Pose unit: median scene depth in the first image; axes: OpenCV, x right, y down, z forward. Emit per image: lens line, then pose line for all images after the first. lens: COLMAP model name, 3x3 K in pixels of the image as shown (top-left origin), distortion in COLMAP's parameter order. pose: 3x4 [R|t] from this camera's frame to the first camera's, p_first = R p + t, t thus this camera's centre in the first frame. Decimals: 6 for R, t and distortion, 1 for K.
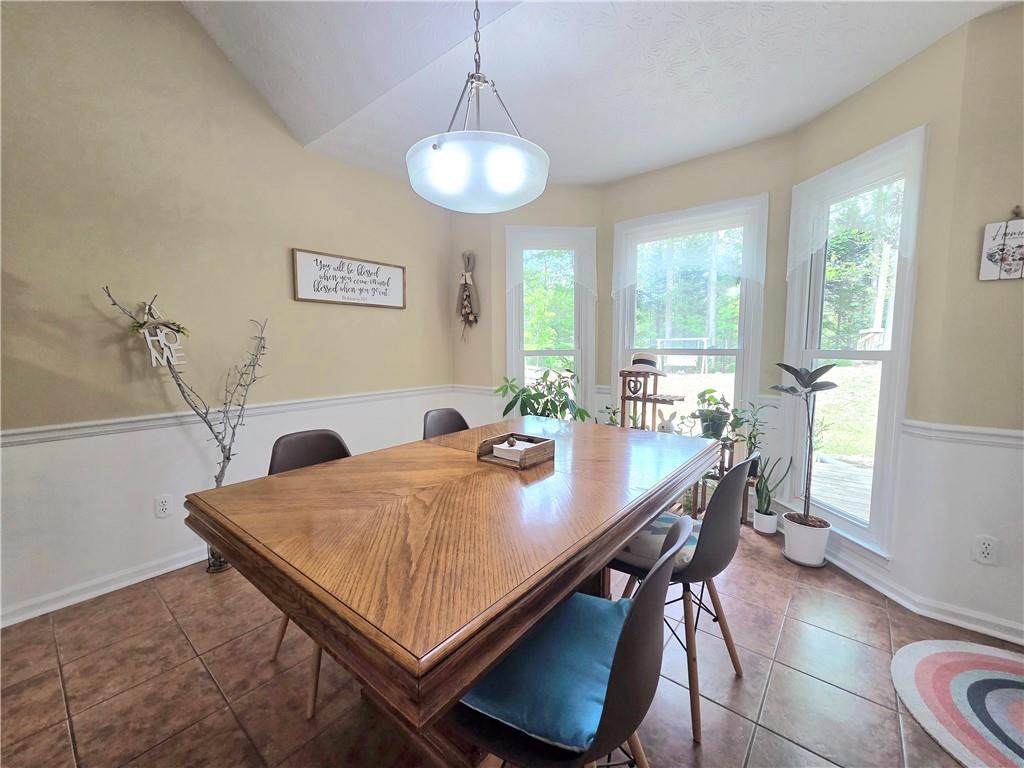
lens RADIAL K [[418.6, 0, 510.8], [0, 418.6, 381.3], [0, 0, 1]] dist [0.002527, 0.000291]
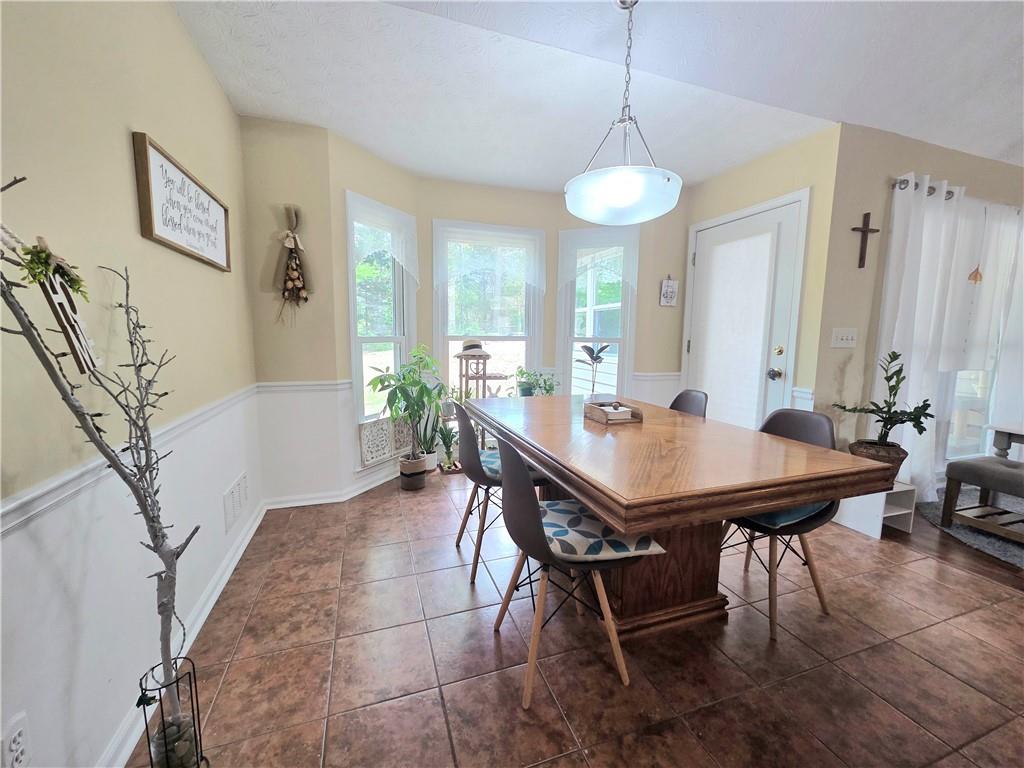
lens RADIAL K [[418.6, 0, 510.8], [0, 418.6, 381.3], [0, 0, 1]] dist [0.002527, 0.000291]
pose [[0.501638, -0.087938, 0.860597, -0.671509], [0.062935, 0.995894, 0.065079, -0.020549], [-0.862785, 0.021515, 0.505112, 0.324062]]
